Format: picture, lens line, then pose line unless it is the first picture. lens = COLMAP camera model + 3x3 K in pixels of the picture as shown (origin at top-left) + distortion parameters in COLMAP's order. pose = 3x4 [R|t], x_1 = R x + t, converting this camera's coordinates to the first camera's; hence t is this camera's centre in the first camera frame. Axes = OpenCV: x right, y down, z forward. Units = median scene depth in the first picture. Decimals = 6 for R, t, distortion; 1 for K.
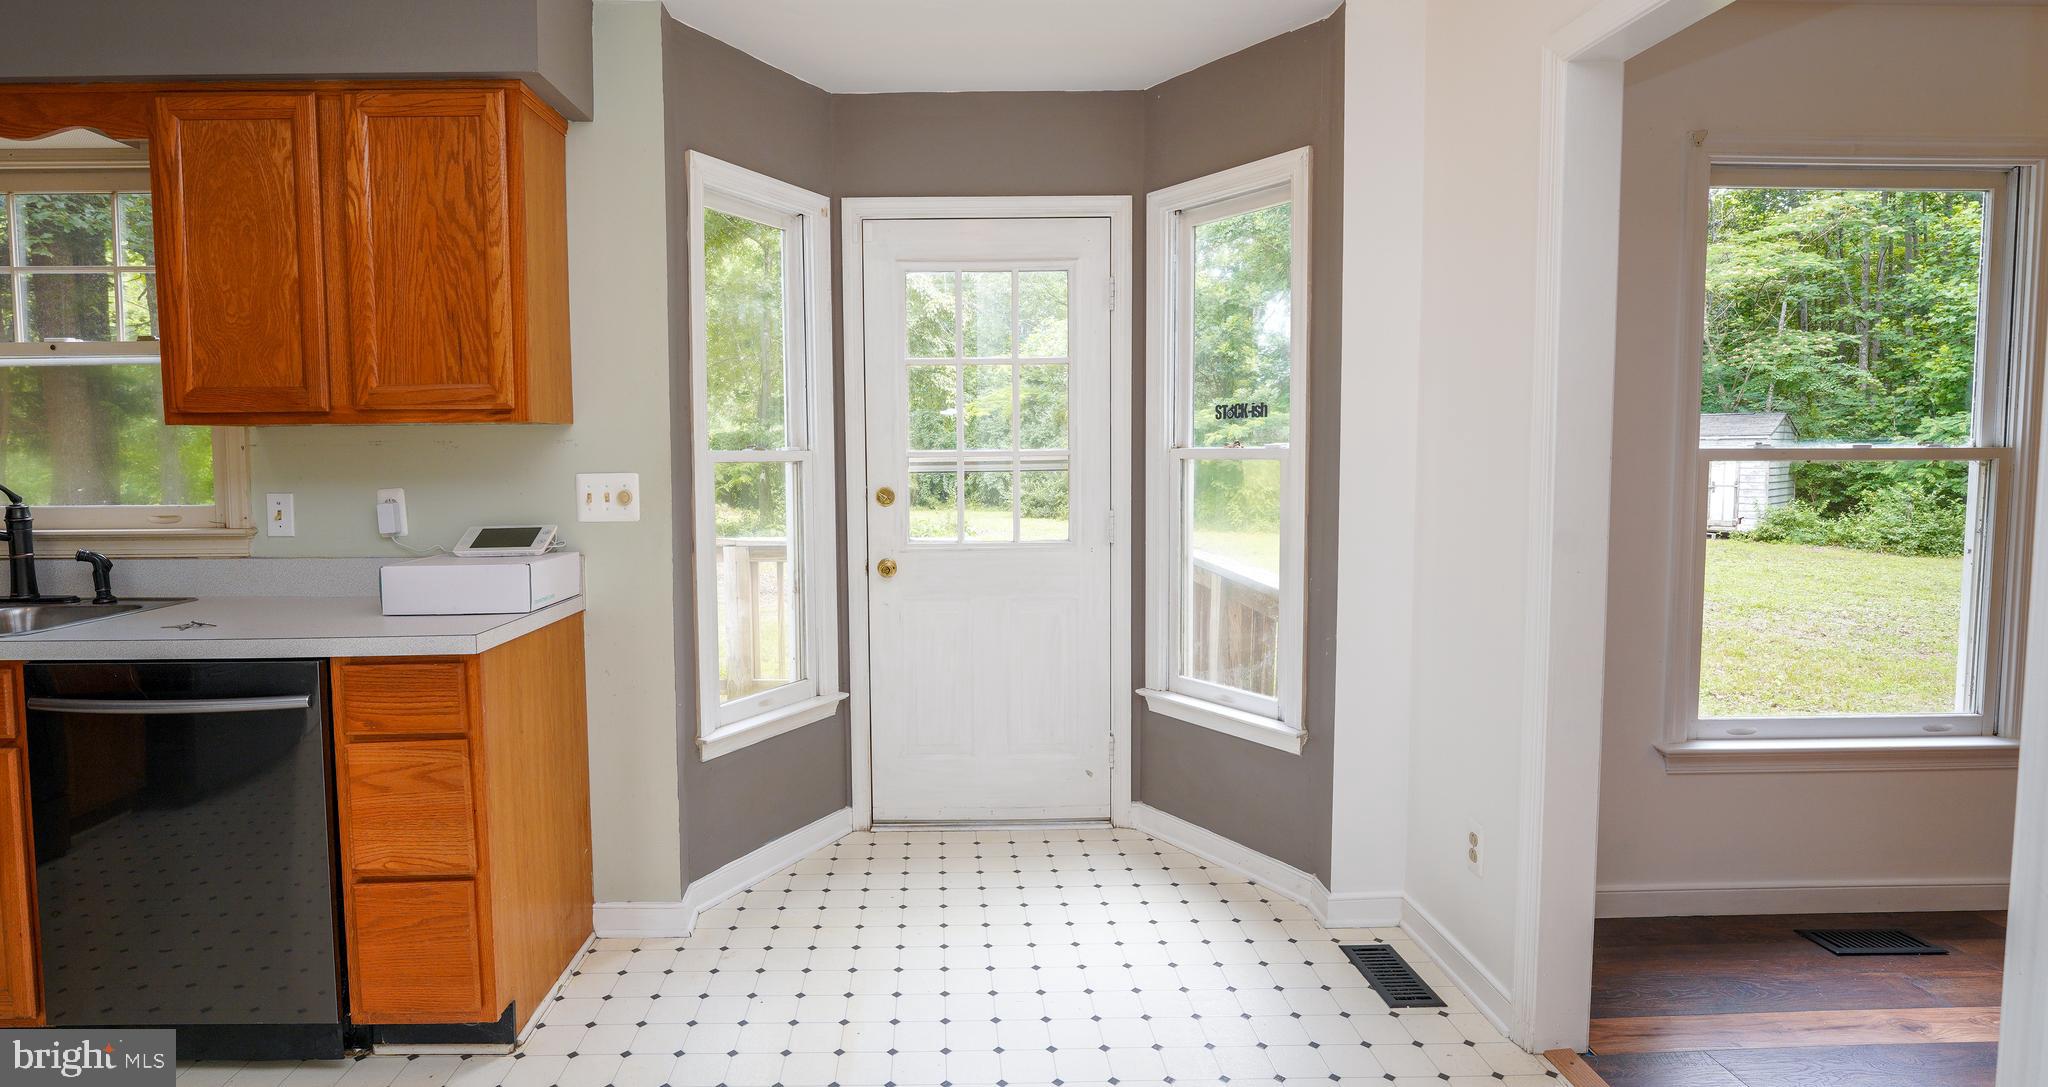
lens RADIAL K [[1000.3, 0, 959.4], [0, 1000.3, 523.8], [0, 0, 1]] dist [-0.006821, 0.001892]
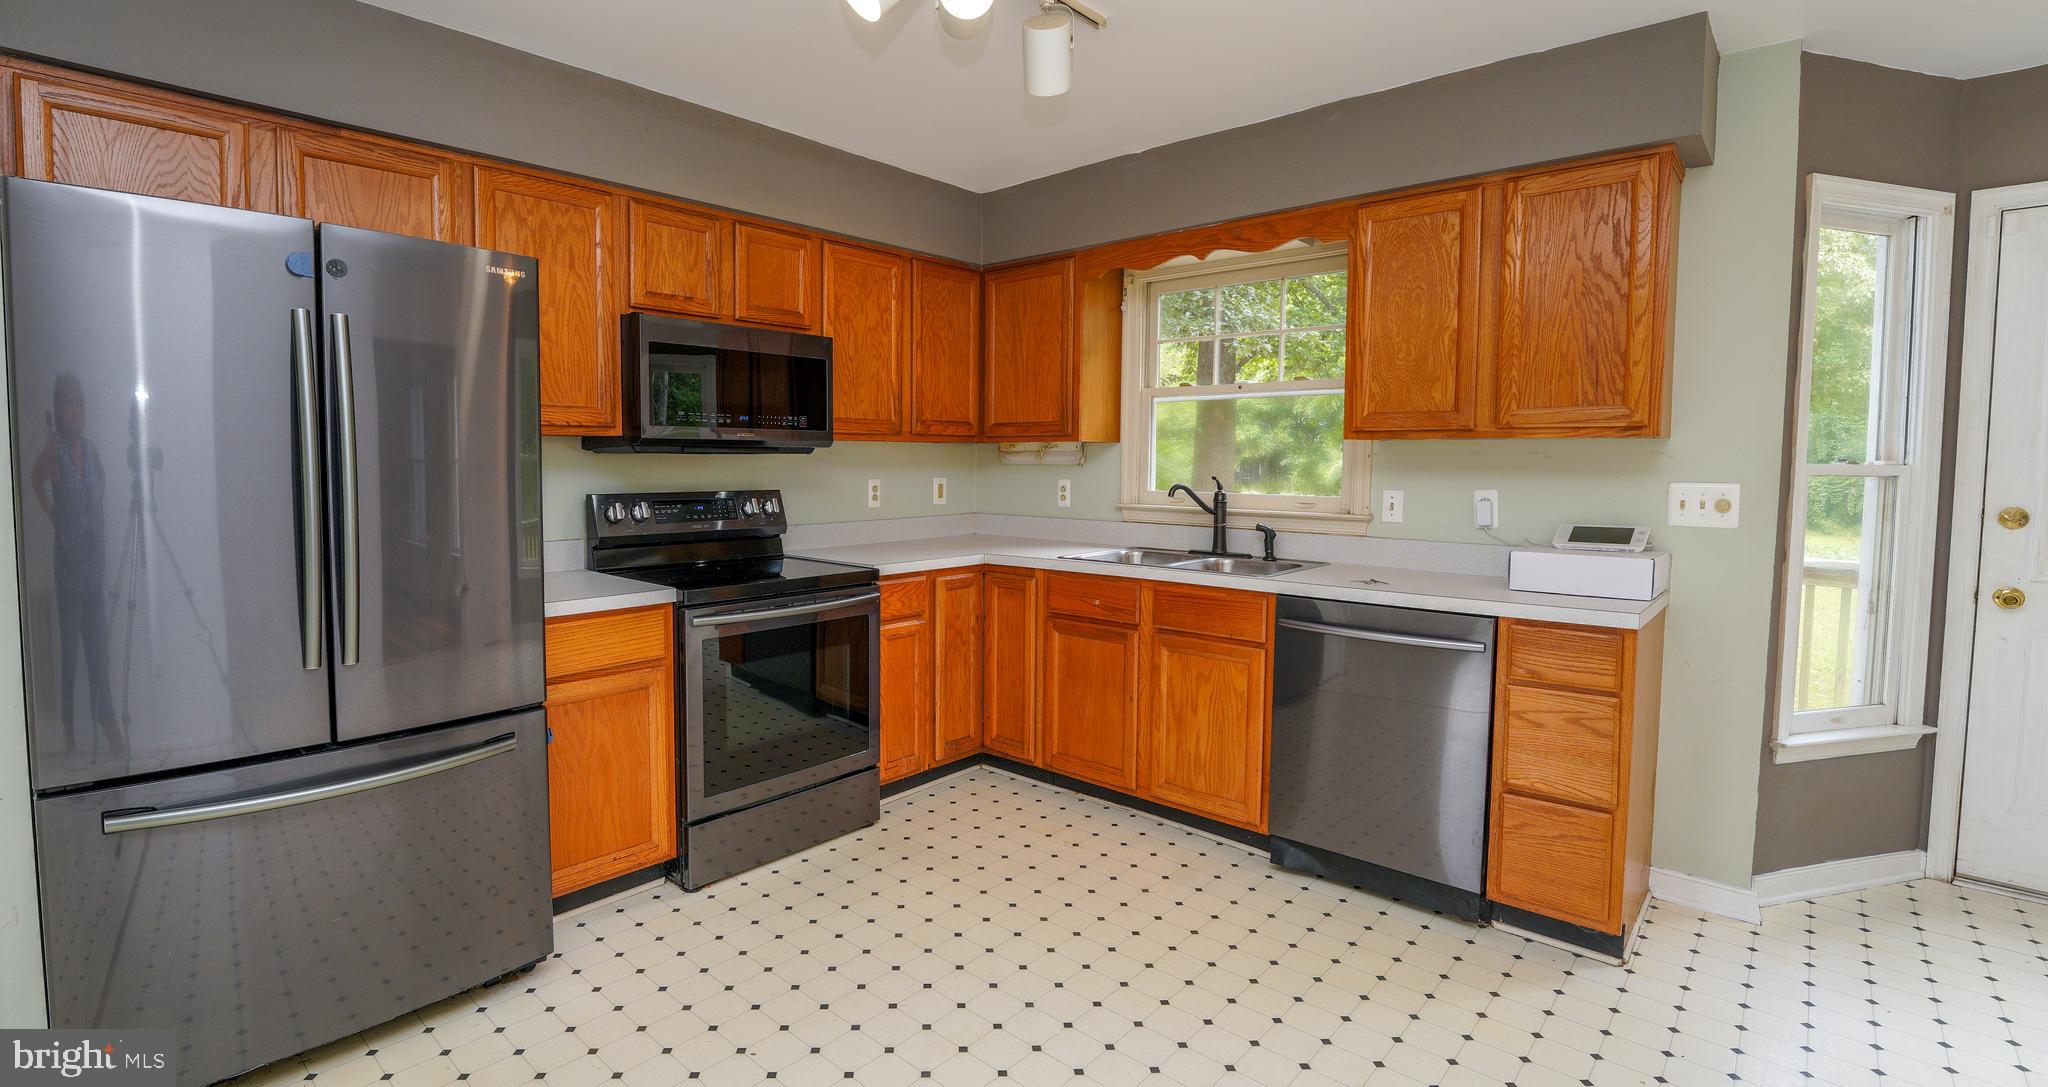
lens RADIAL K [[917.0, 0, 1022.3], [0, 917.0, 522.2], [0, 0, 1]] dist [-0.019062, 0.002396]
pose [[0.727161, 0.059746, -0.683862, -0.225255], [-0.061870, 0.997855, 0.021391, 0.018610], [0.683673, 0.026756, 0.729298, -0.254571]]
